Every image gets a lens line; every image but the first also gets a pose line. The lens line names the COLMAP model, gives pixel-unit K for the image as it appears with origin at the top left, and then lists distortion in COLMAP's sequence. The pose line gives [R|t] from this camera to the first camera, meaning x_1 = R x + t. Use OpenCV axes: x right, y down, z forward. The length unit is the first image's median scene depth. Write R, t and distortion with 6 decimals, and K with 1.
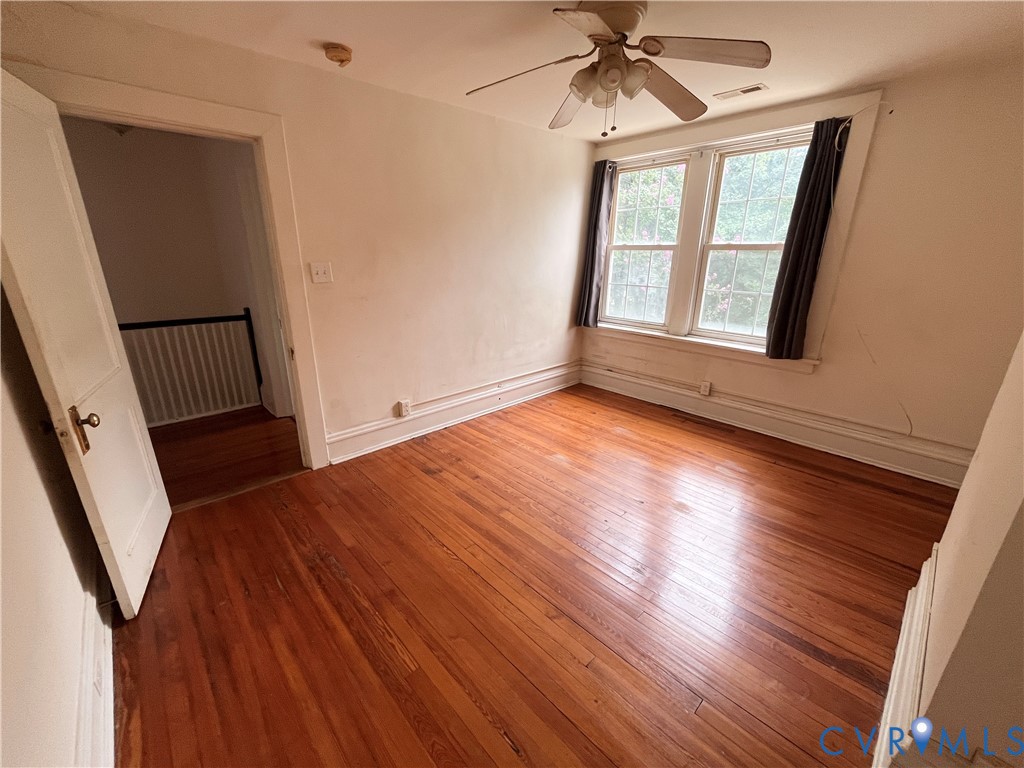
lens RADIAL K [[408.7, 0, 513.7], [0, 408.7, 389.2], [0, 0, 1]] dist [-0.001110, -0.000340]
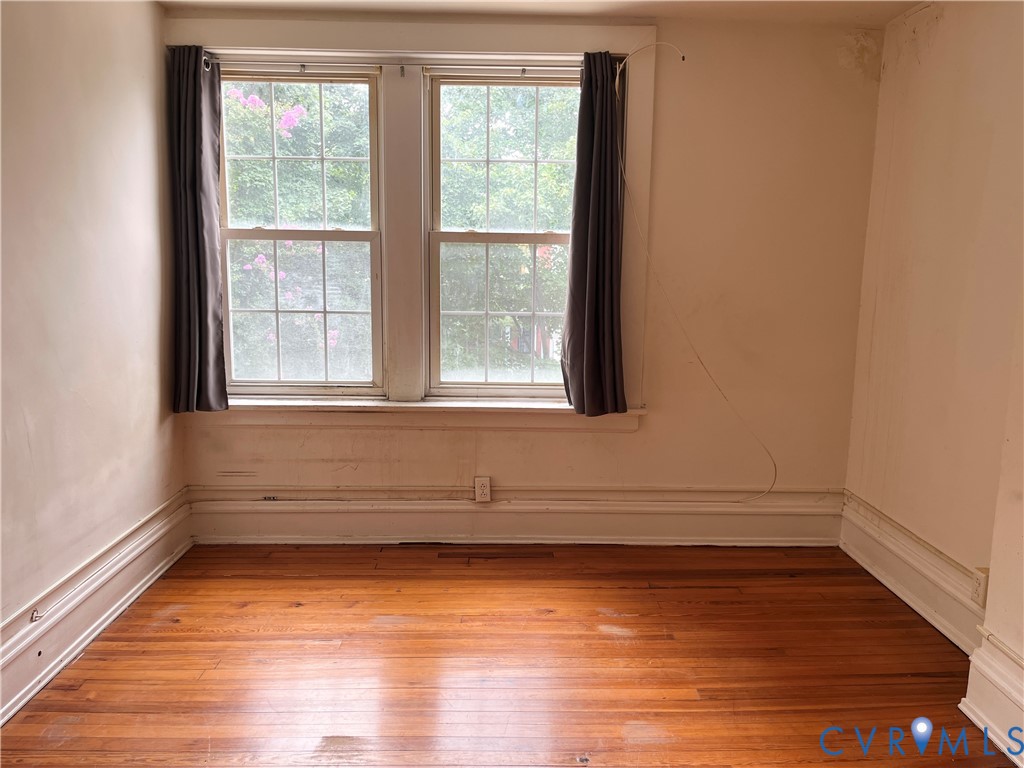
lens RADIAL K [[761.1, 0, 512.0], [0, 761.1, 384.0], [0, 0, 1]] dist [0.094132, -0.148220]
pose [[0.671284, -0.116127, 0.732047, -0.217441], [0.229100, 0.971795, -0.055925, -0.069937], [-0.704905, 0.205254, 0.678955, 0.254501]]
